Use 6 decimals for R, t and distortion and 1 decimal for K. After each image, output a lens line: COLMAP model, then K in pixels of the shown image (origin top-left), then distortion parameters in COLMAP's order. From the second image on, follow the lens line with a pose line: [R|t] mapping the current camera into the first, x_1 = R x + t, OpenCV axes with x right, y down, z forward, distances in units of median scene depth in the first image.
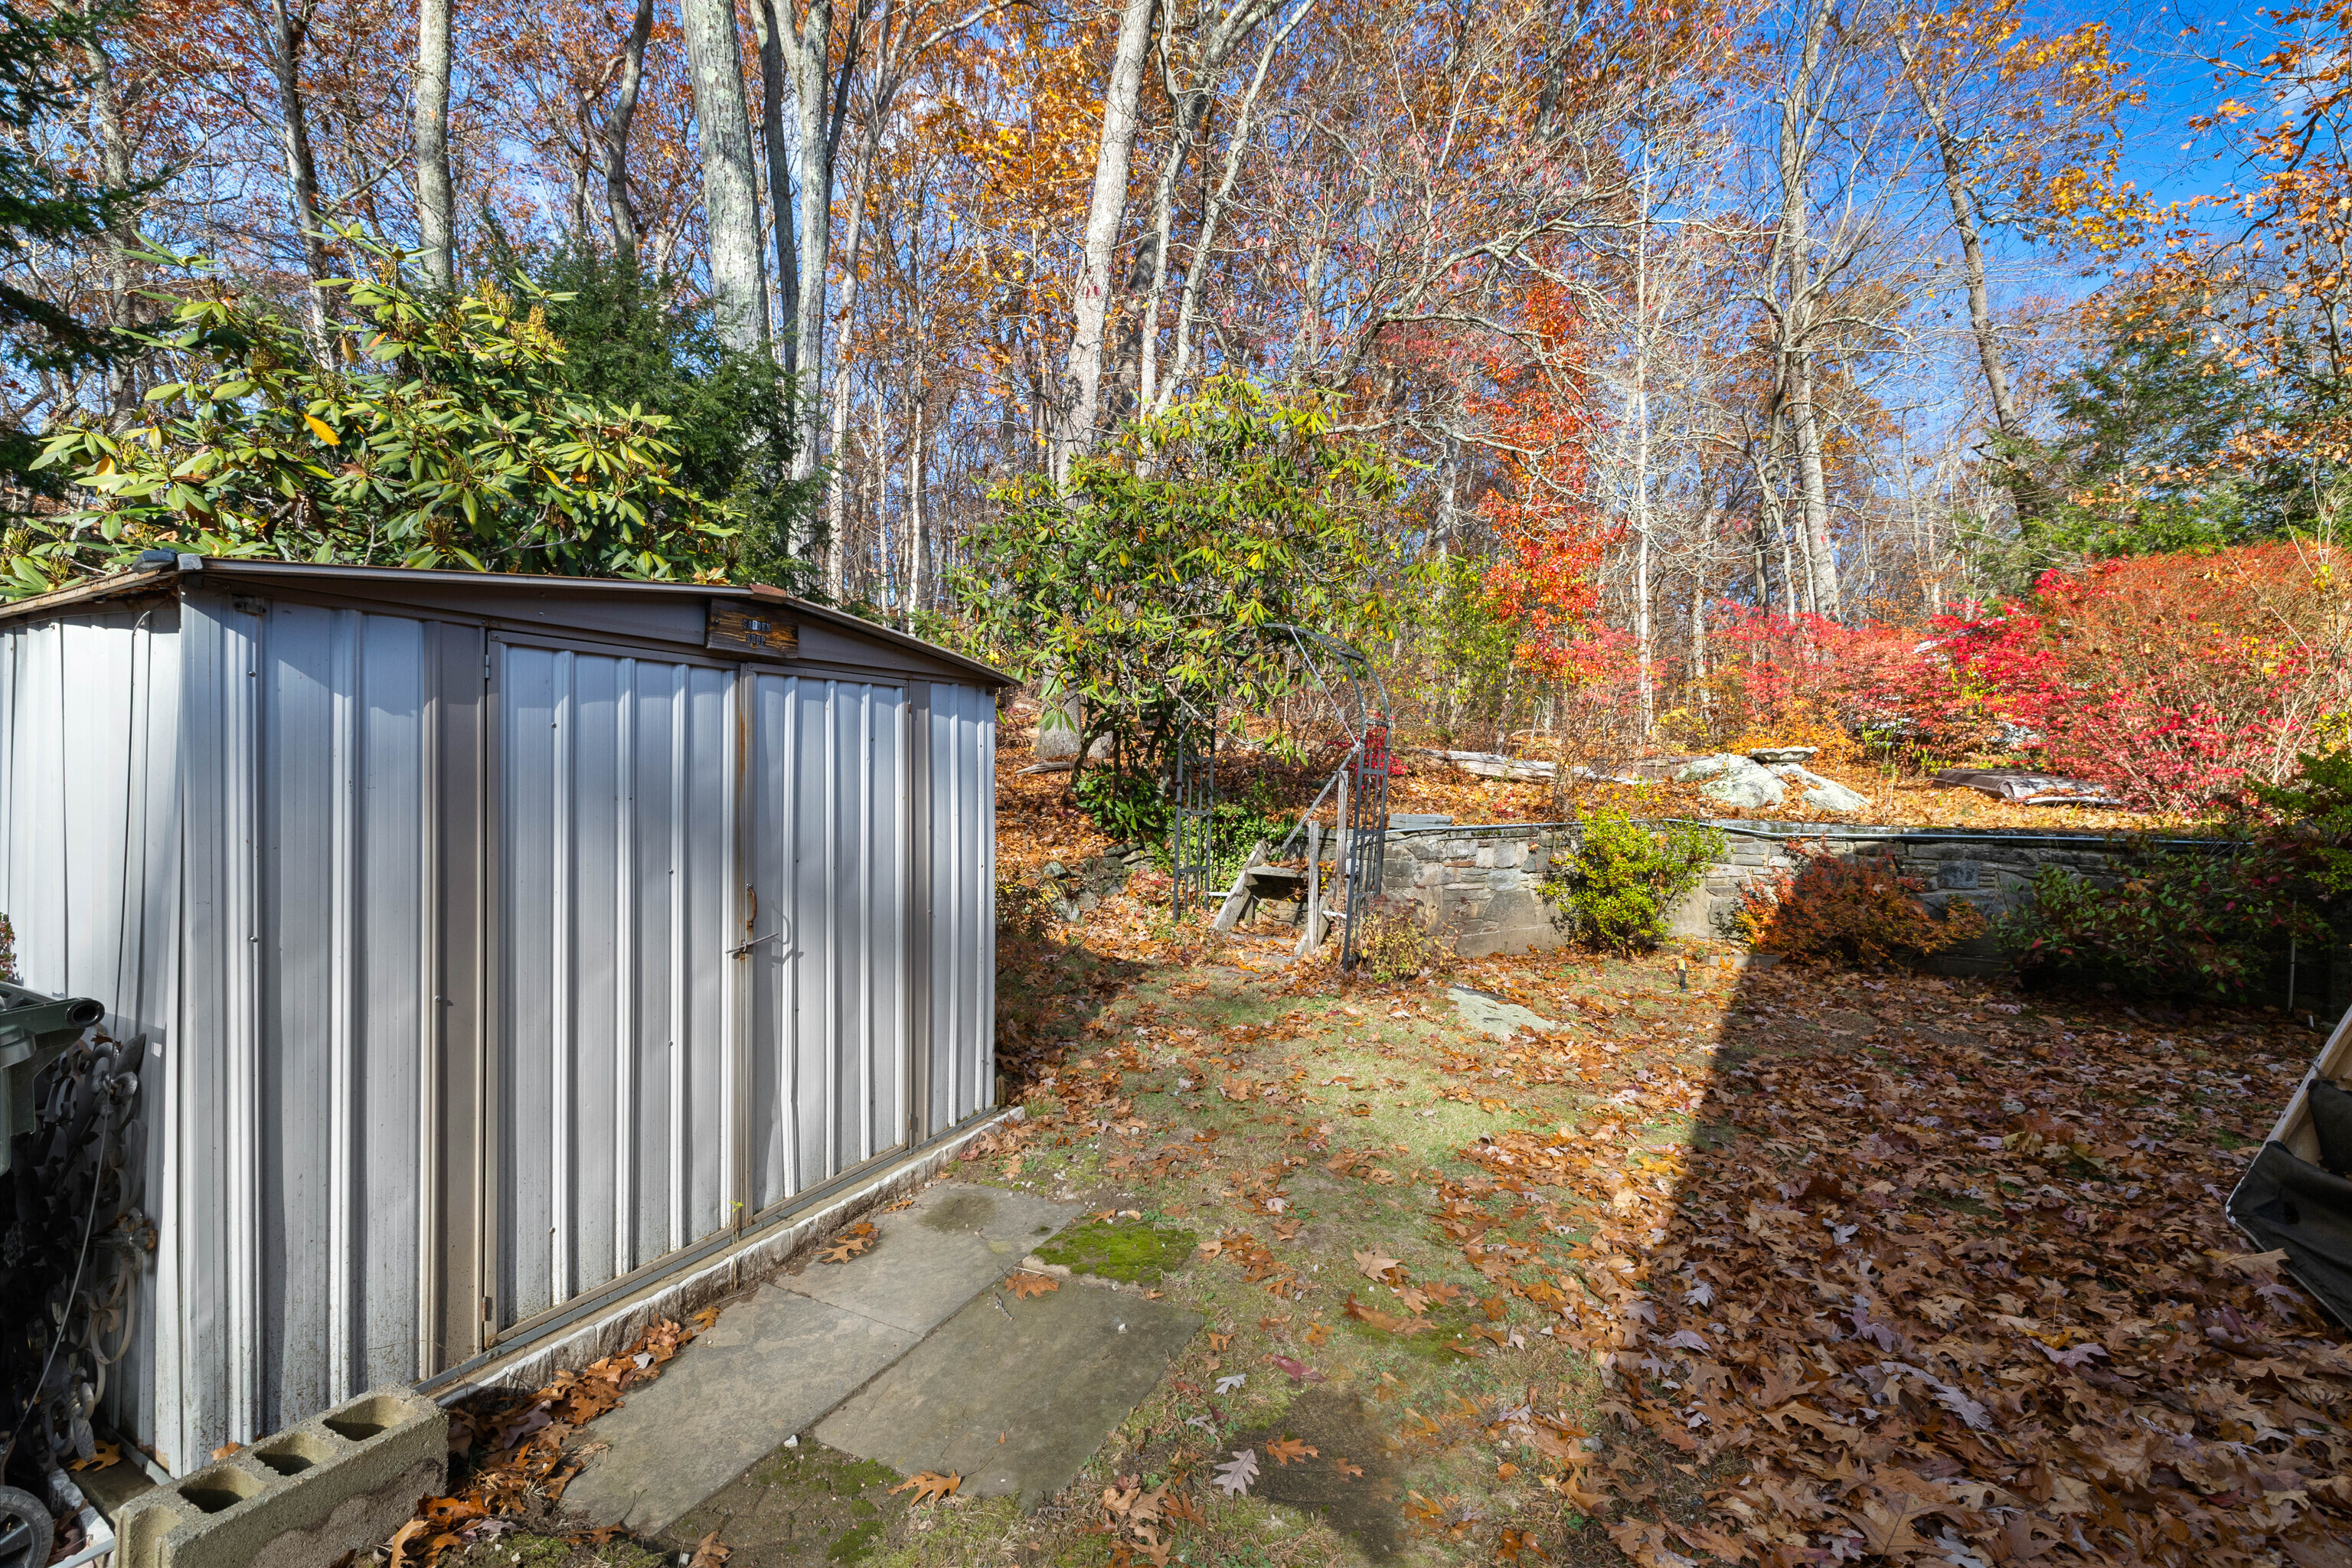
lens RADIAL K [[990.6, 0, 1166.0], [0, 990.6, 787.2], [0, 0, 1]] dist [-0.002357, -0.000162]
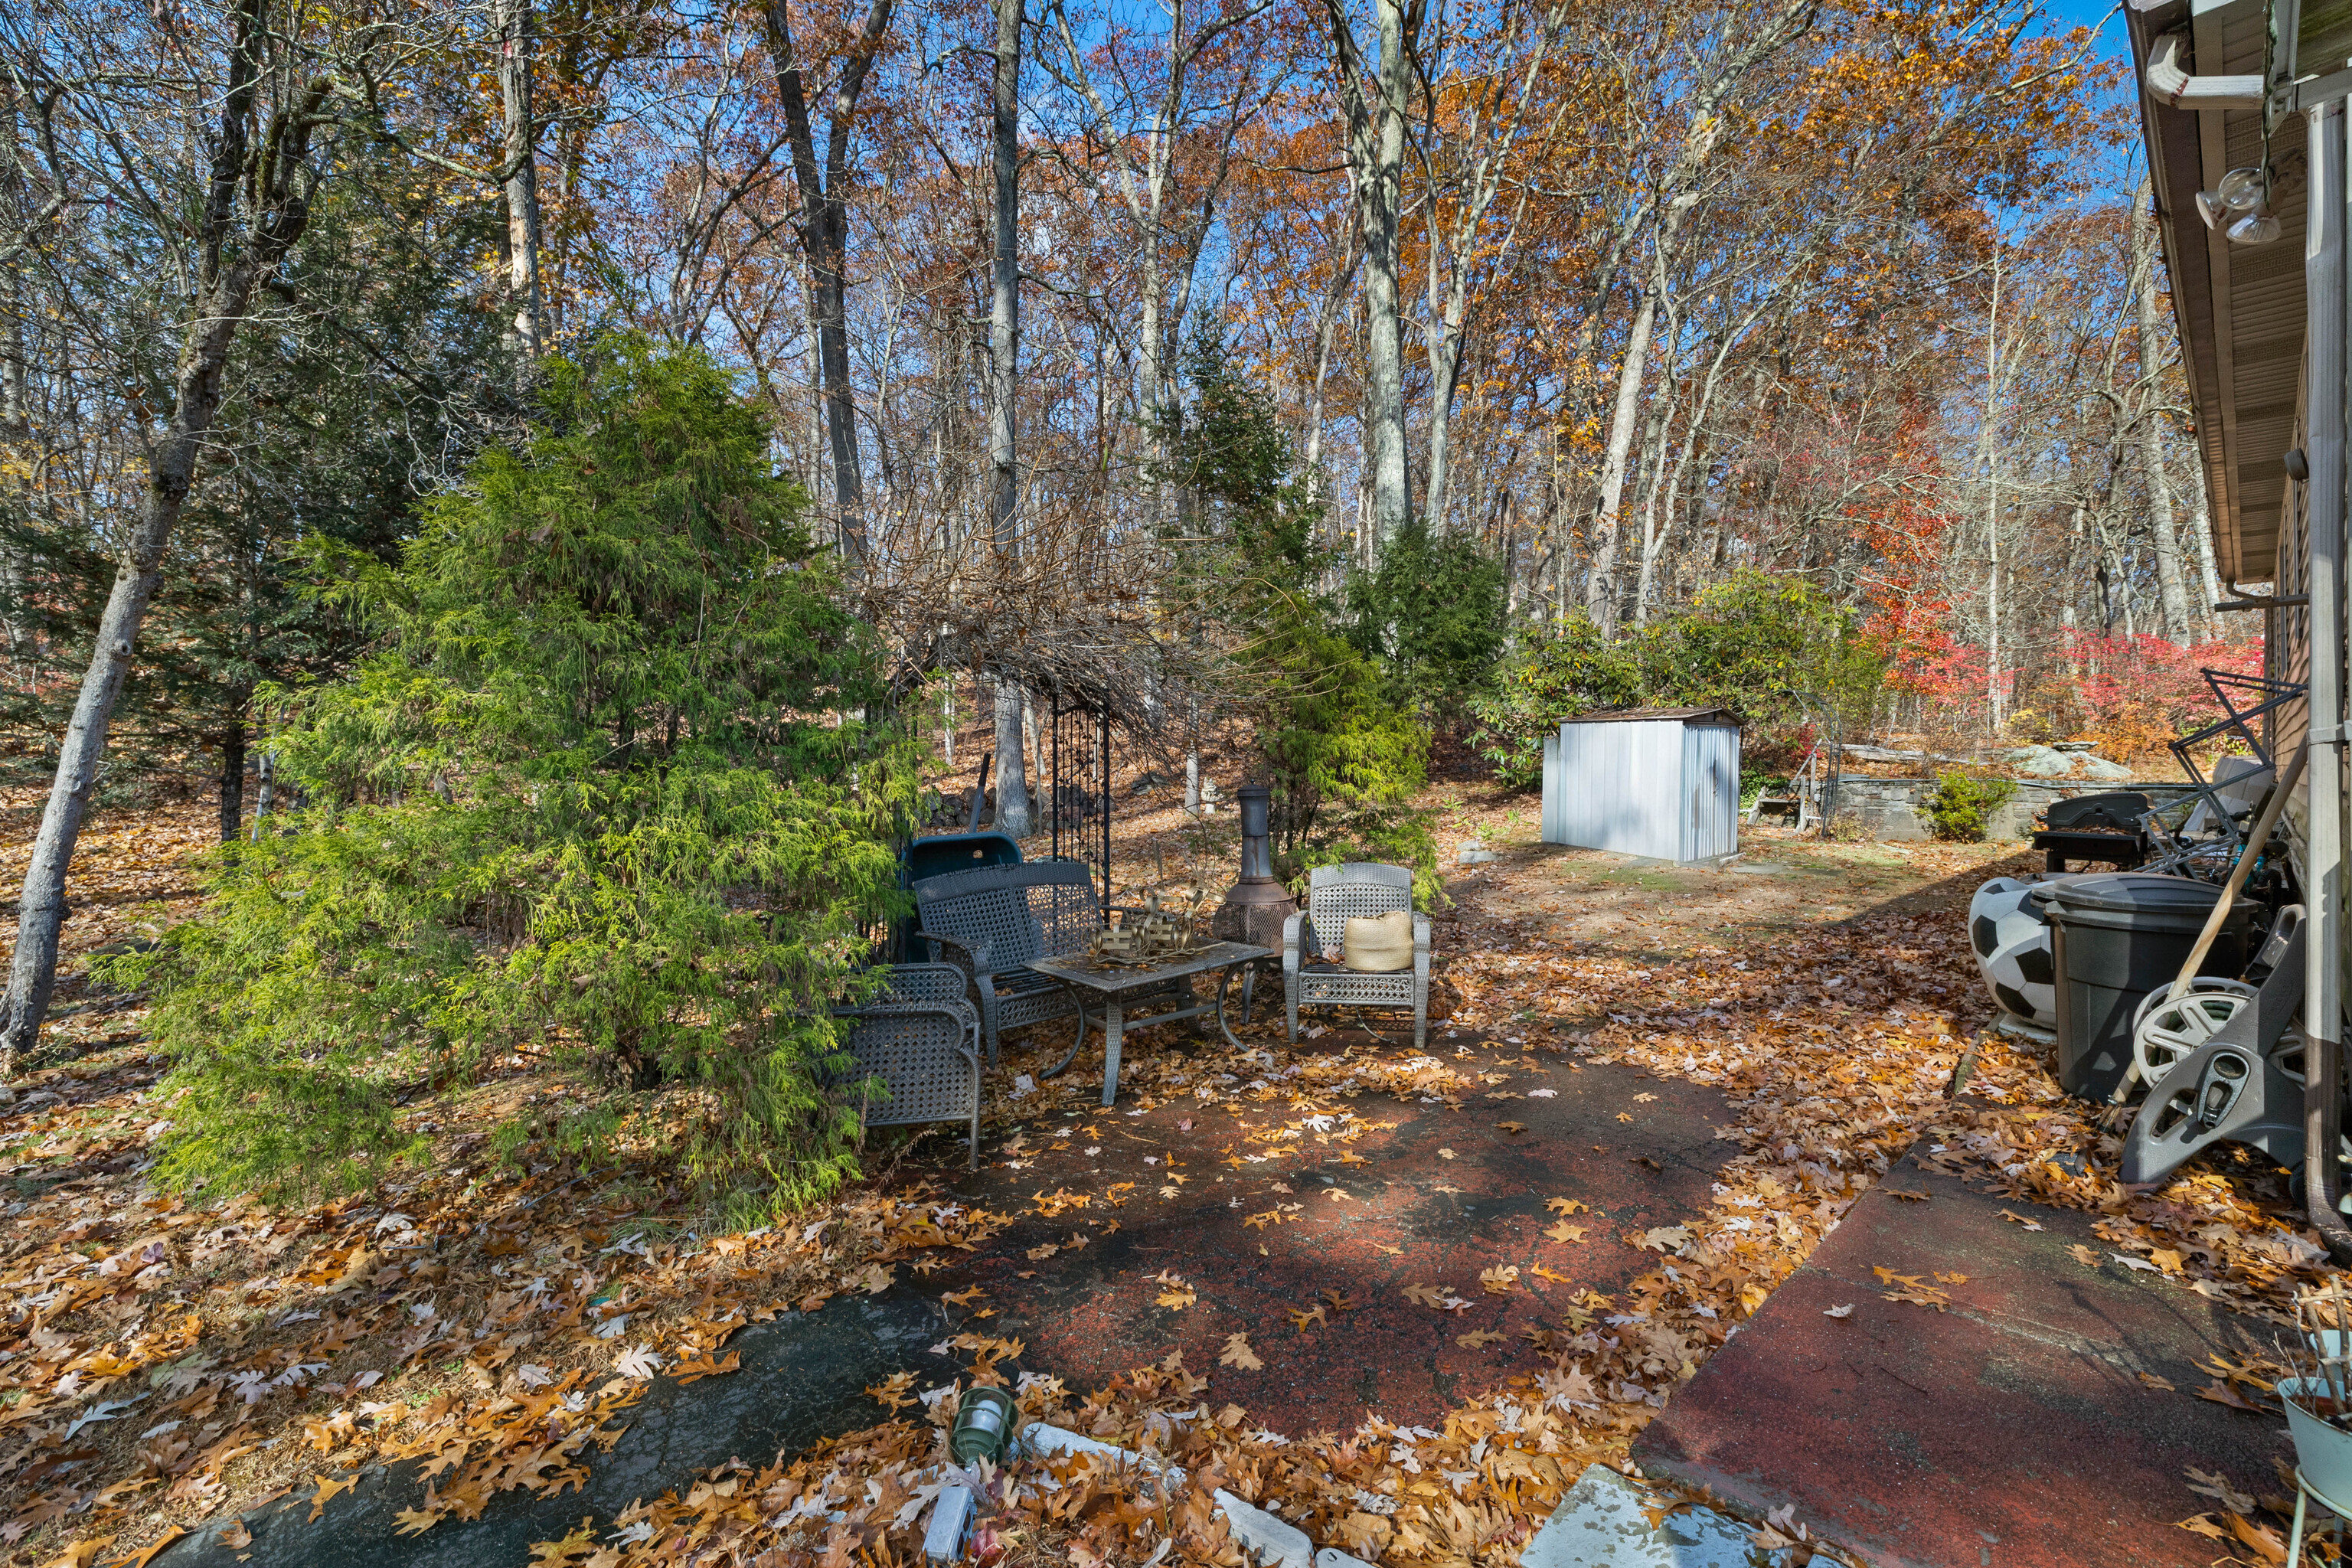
lens RADIAL K [[981.9, 0, 1173.2], [0, 981.9, 774.2], [0, 0, 1]] dist [0.000616, 0.000093]
pose [[0.967307, 0.005911, -0.253541, -0.477203], [-0.007774, 0.999950, -0.006348, 0.040600], [0.253491, 0.008112, 0.967304, -1.090246]]
